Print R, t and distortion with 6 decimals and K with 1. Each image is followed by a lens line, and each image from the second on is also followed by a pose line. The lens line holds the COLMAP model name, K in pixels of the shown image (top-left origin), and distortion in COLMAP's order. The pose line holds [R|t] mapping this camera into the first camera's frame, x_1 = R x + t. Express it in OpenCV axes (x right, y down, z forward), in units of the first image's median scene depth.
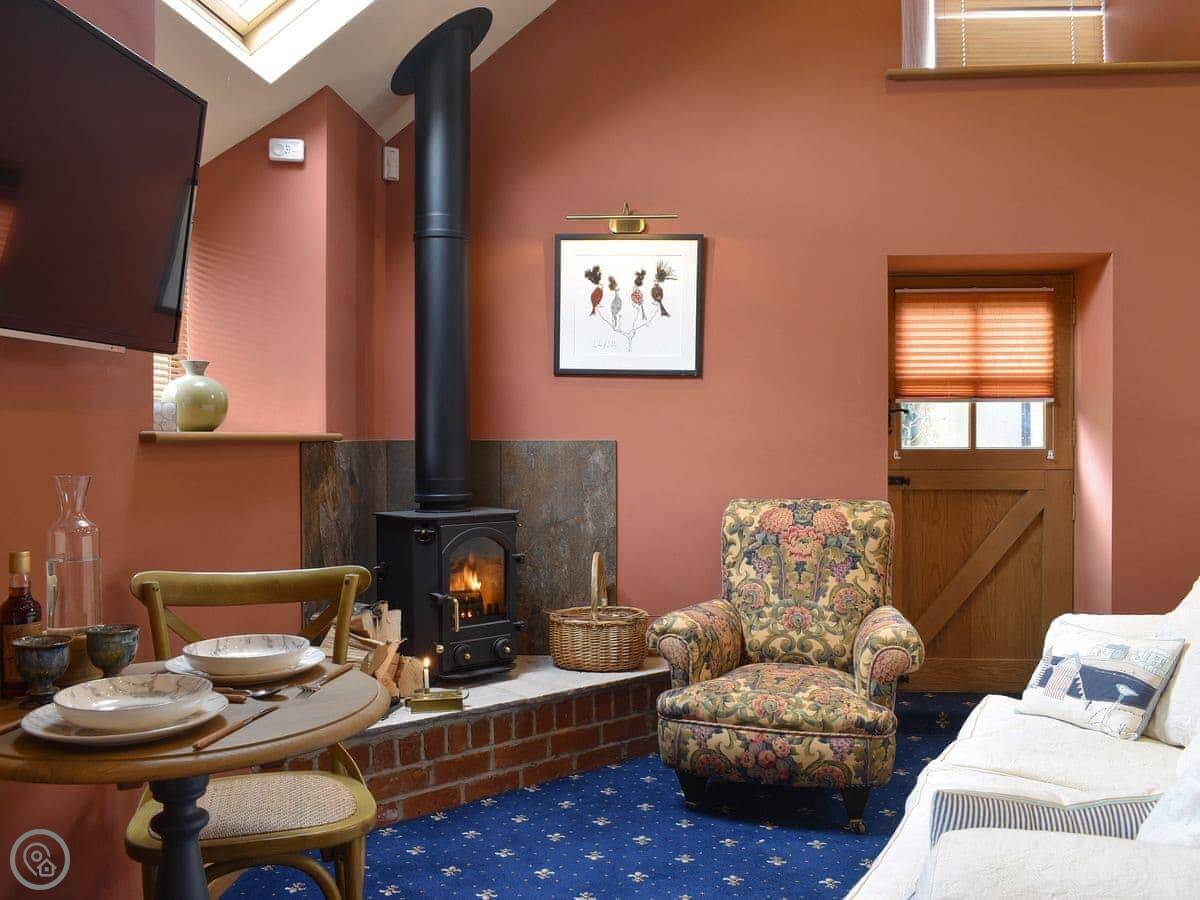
lens RADIAL K [[1063.1, 0, 600.0], [0, 1063.1, 450.0], [0, 0, 1]] dist [-0.018548, -0.007554]
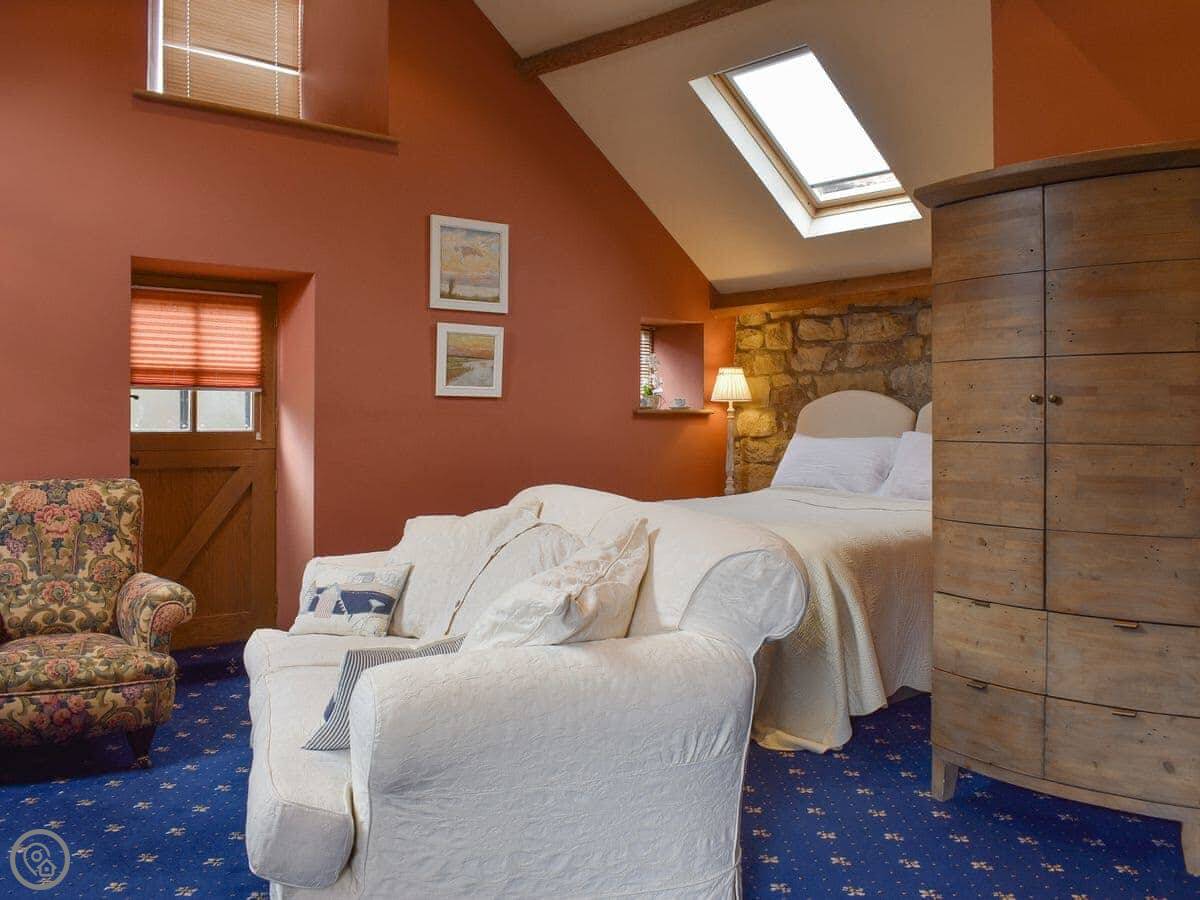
lens RADIAL K [[1086.7, 0, 598.4], [0, 1086.7, 417.7], [0, 0, 1]] dist [-0.045871, -0.000103]
pose [[0.697340, 0.006245, 0.716713, -0.220947], [0.005505, 0.999886, -0.014068, 0.003432], [-0.716719, 0.013755, 0.697226, -0.143075]]
